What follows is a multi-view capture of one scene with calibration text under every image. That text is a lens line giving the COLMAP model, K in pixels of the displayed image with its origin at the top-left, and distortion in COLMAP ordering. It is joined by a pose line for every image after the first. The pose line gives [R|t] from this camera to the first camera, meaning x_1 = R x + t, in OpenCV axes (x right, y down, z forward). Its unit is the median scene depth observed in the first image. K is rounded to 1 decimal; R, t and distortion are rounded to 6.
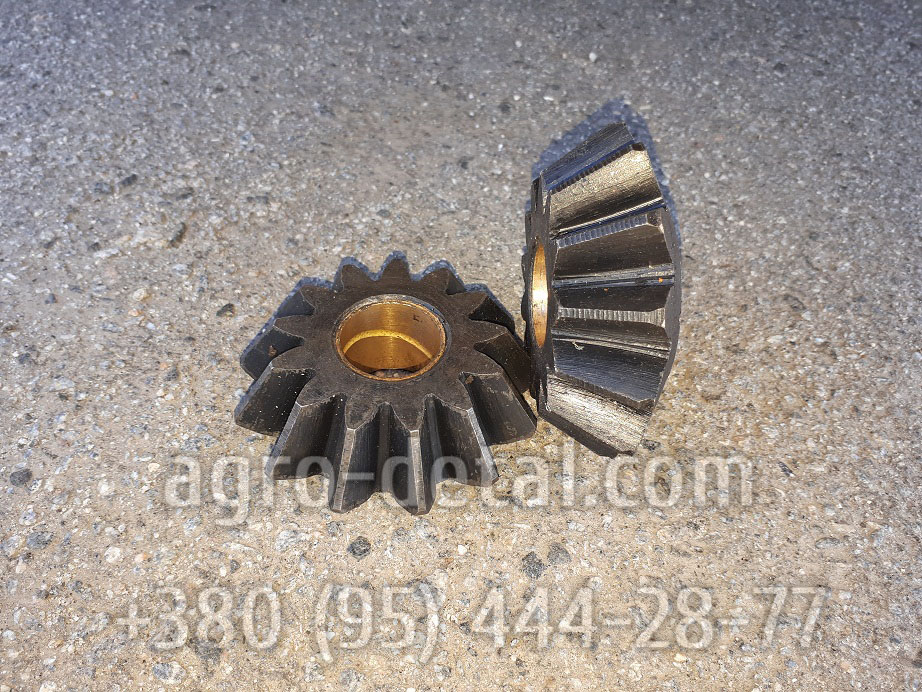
lens RADIAL K [[752.2, 0, 462.2], [0, 752.2, 356.7], [0, 0, 1]] dist [-0.021685, -0.001887]
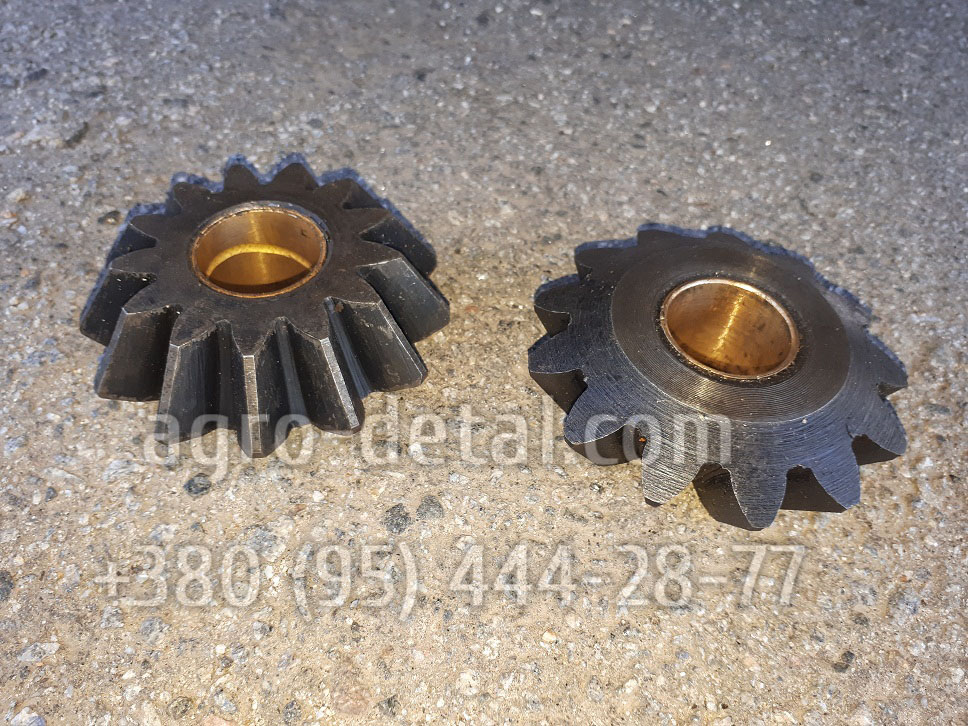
lens RADIAL K [[789.7, 0, 485.3], [0, 789.7, 374.3], [0, 0, 1]] dist [-0.021685, -0.001887]
pose [[0.997199, 0.062061, -0.041744, 0.150357], [-0.060011, 0.997009, 0.048692, 0.043345], [0.044641, -0.046050, 0.997941, 0.079391]]
